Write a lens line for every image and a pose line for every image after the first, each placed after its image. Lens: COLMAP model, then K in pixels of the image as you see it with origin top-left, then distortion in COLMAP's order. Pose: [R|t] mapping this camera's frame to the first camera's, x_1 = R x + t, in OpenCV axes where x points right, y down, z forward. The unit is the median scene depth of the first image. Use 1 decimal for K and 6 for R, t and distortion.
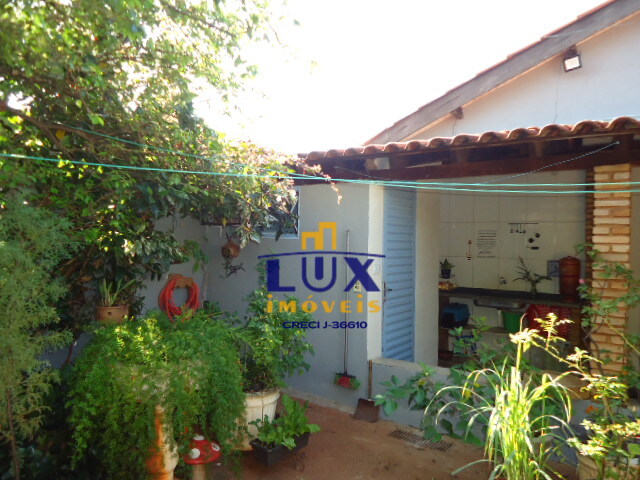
lens RADIAL K [[466.0, 0, 320.0], [0, 466.0, 238.0], [0, 0, 1]] dist [-0.002469, -0.003285]
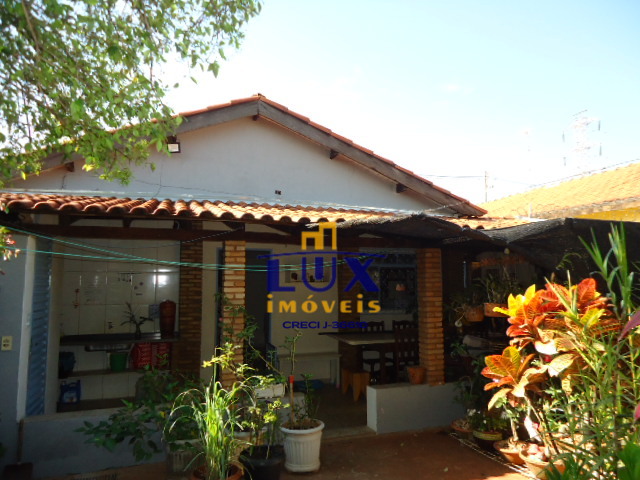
lens RADIAL K [[466.0, 0, 320.5], [0, 466.0, 239.9], [0, 0, 1]] dist [-0.002469, -0.003285]
pose [[0.589365, 0.057048, 0.805850, -0.227423], [0.009664, 0.996934, -0.077644, -0.020424], [-0.807809, 0.053548, 0.587007, -0.060653]]
